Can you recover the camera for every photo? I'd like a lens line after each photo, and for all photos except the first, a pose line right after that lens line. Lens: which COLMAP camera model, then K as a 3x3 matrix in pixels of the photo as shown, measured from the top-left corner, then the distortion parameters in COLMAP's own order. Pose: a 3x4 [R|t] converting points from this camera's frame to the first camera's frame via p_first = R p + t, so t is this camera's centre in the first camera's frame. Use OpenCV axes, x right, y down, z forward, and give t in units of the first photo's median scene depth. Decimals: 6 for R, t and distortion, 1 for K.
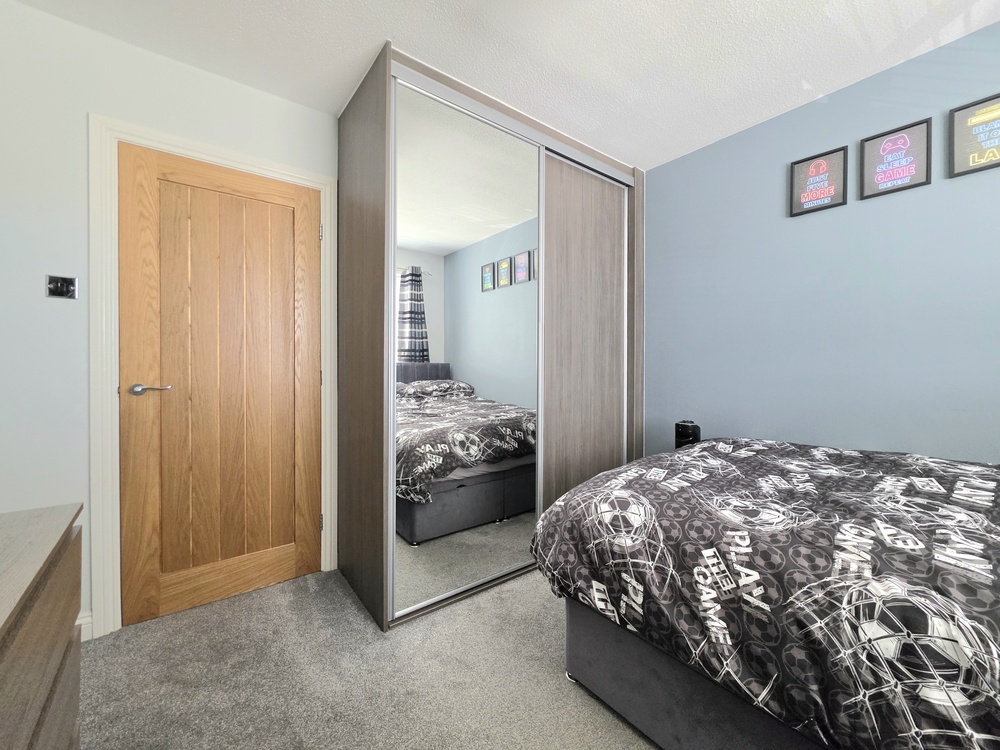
lens RADIAL K [[400.7, 0, 498.0], [0, 400.7, 368.5], [0, 0, 1]] dist [-0.004338, -0.000090]
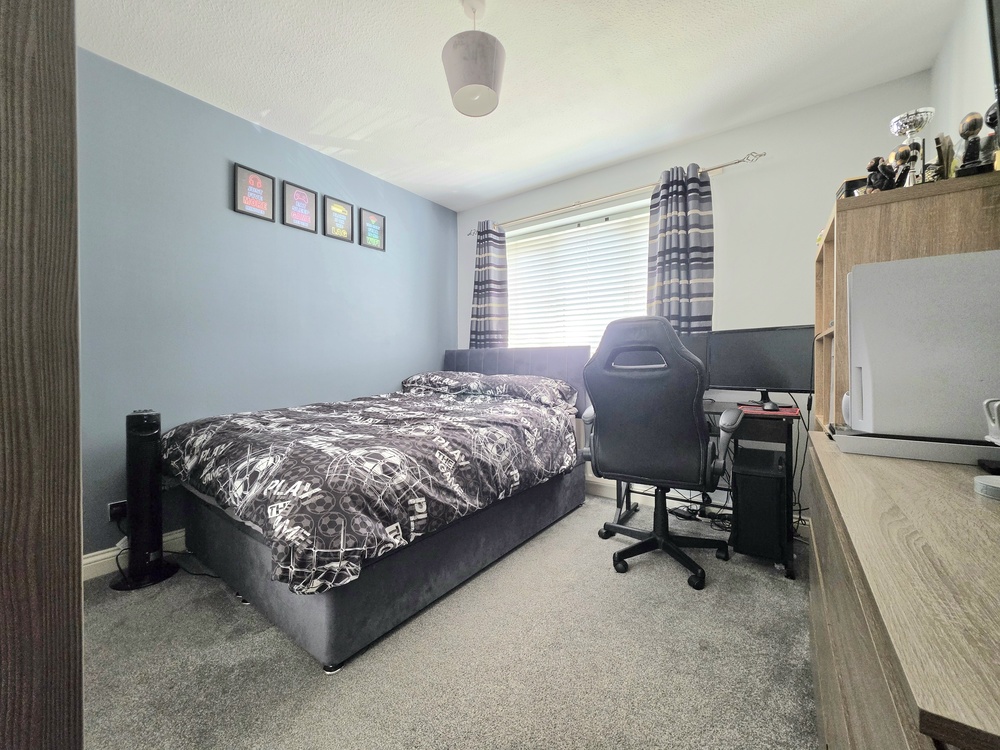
lens RADIAL K [[400.7, 0, 498.0], [0, 400.7, 368.5], [0, 0, 1]] dist [-0.004338, -0.000090]
pose [[-0.286448, -0.010258, 0.958041, -0.983564], [0.006868, 0.999895, 0.012759, 0.086471], [-0.958071, 0.010234, -0.286347, 1.111035]]
